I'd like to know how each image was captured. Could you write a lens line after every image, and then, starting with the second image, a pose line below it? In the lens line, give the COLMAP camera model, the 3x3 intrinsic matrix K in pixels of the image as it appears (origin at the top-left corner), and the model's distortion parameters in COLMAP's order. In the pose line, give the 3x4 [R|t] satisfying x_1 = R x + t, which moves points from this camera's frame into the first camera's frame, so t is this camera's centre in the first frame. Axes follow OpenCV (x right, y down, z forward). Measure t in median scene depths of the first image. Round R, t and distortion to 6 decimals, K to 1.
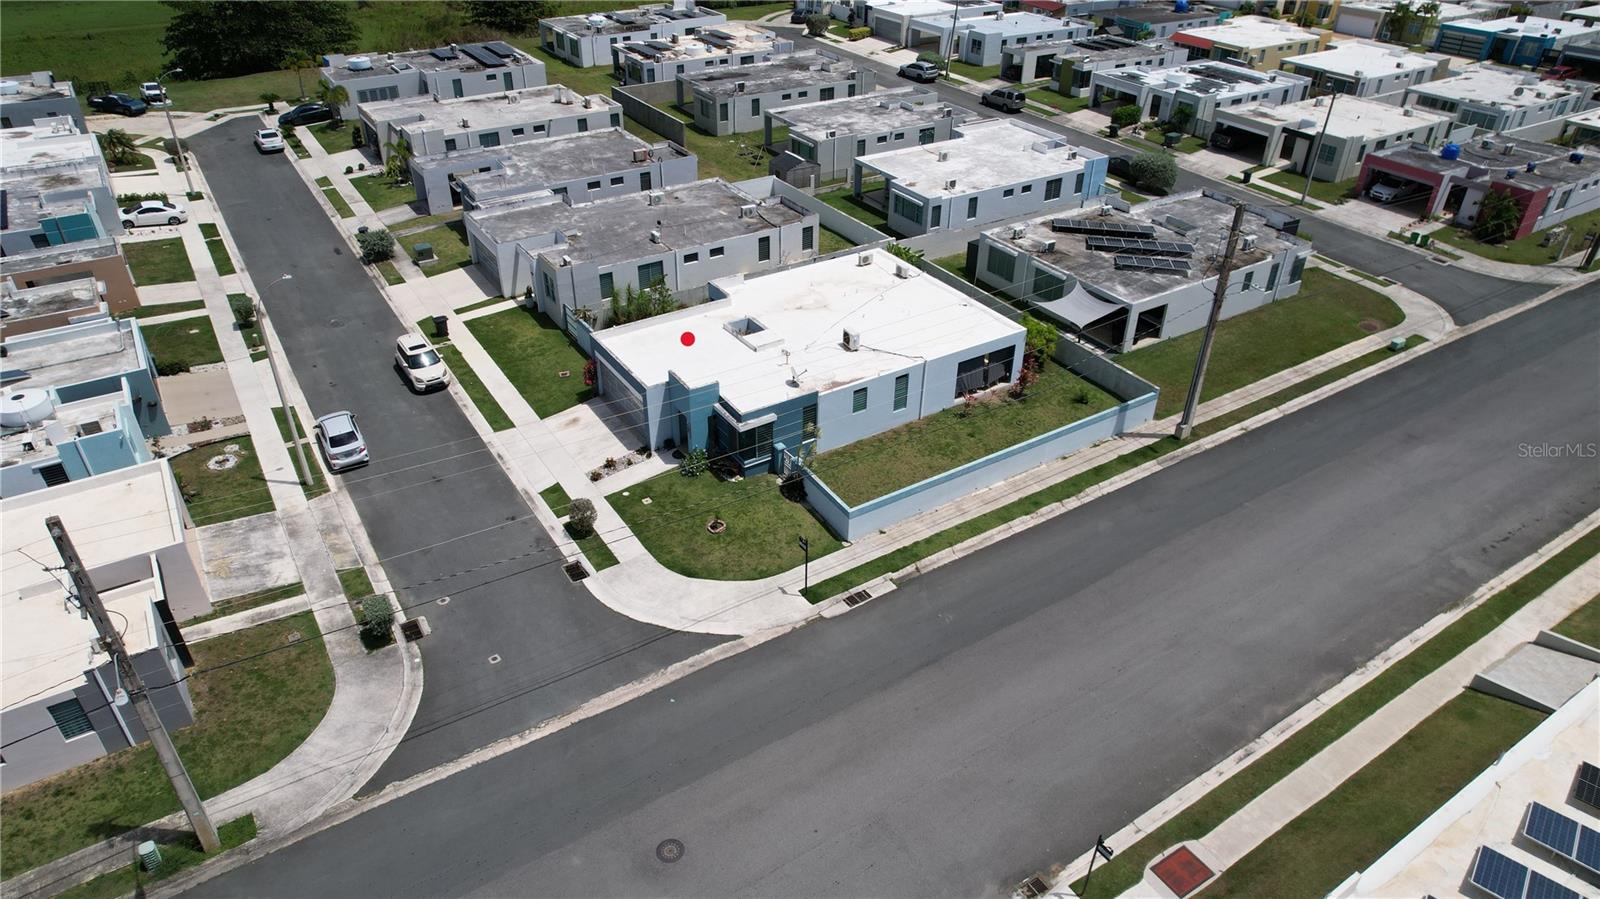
lens RADIAL K [[1023.2, 0, 802.3], [0, 1023.2, 453.5], [0, 0, 1]] dist [-0.067851, 0.057136]
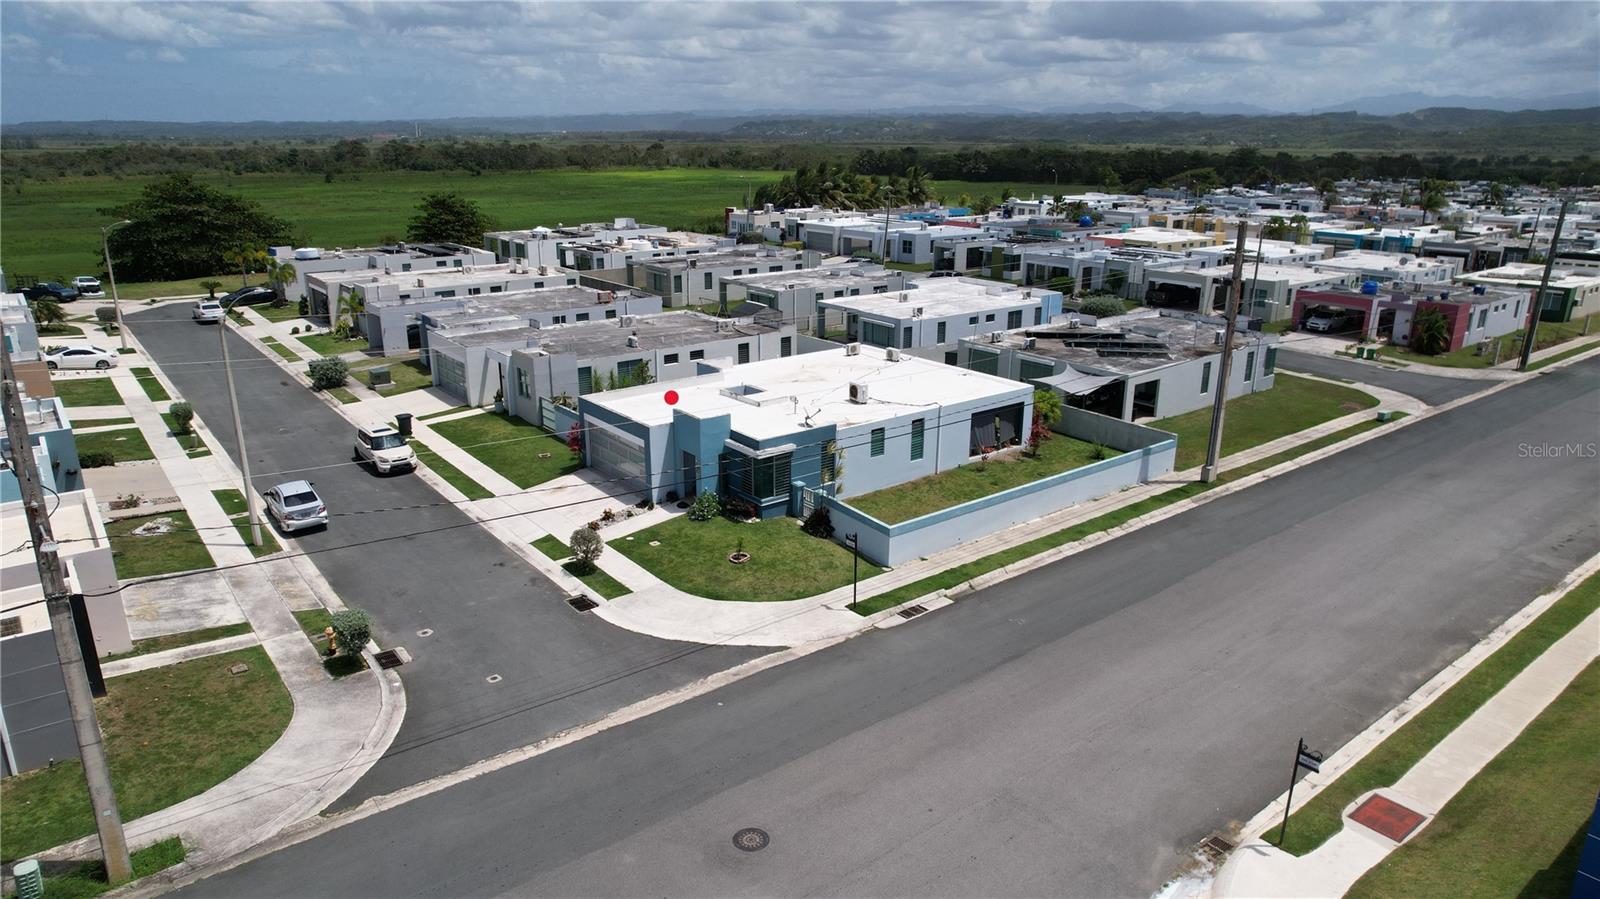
lens RADIAL K [[1023.2, 0, 802.3], [0, 1023.2, 451.7], [0, 0, 1]] dist [-0.067851, 0.057136]
pose [[0.995334, -0.035750, 0.089625, -0.094639], [0.058941, 0.960665, -0.271381, 0.202598], [-0.076398, 0.275398, 0.958290, 0.114495]]
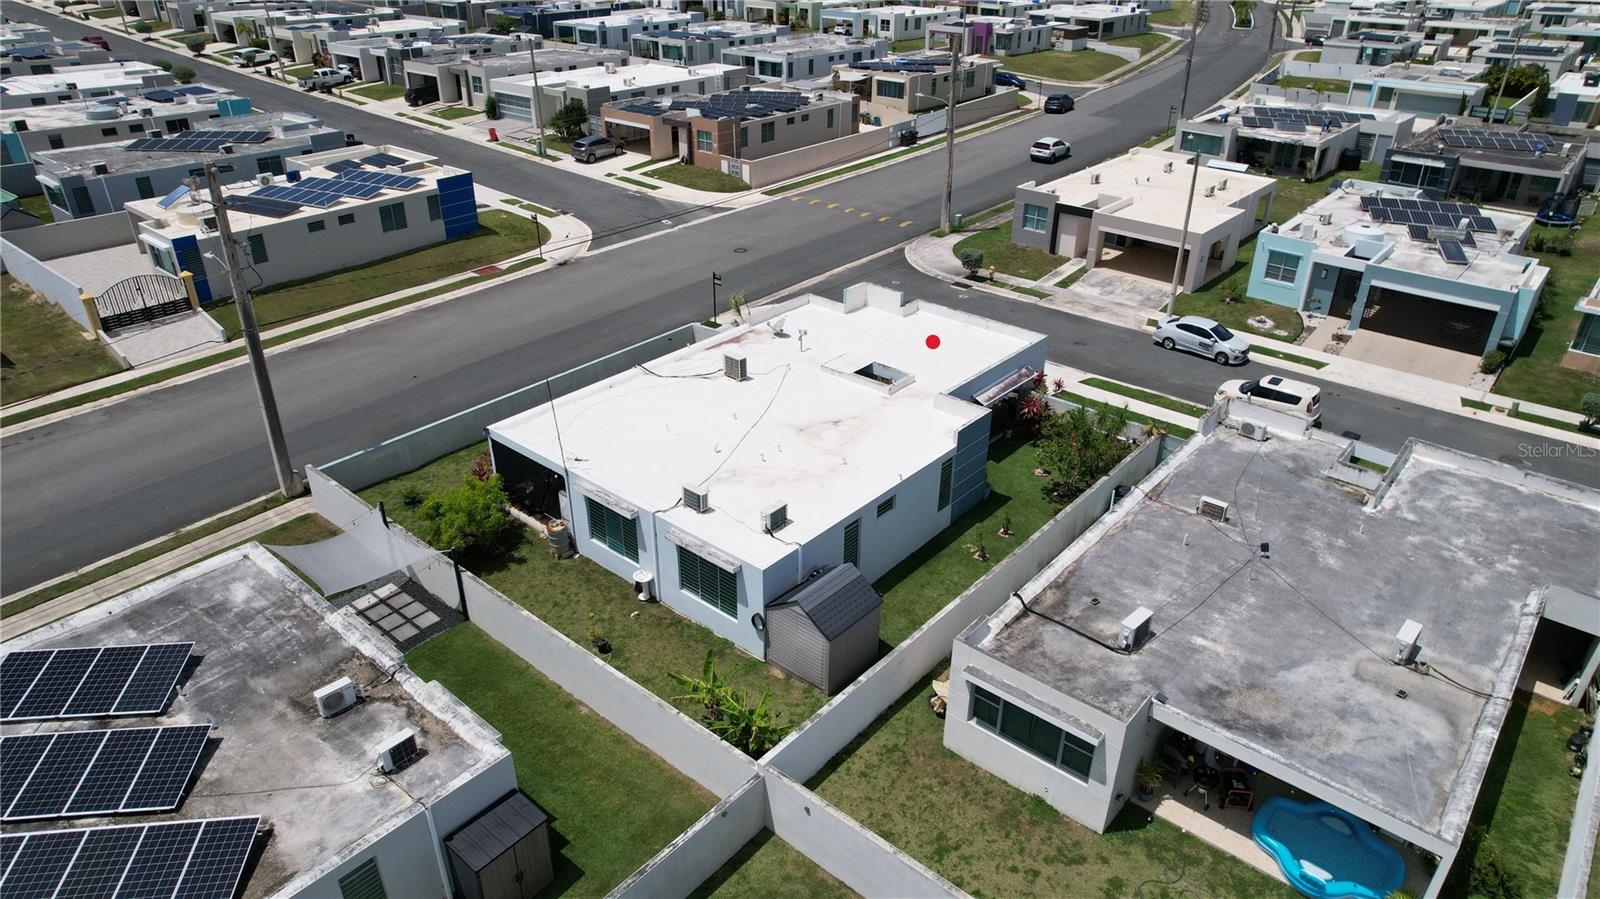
lens RADIAL K [[1023.2, 0, 803.5], [0, 1023.2, 454.1], [0, 0, 1]] dist [-0.067851, 0.057136]
pose [[-0.958811, 0.117228, -0.258728, 0.211782], [-0.173403, 0.479868, 0.860034, -0.773823], [0.224975, 0.869474, -0.439775, 1.458358]]
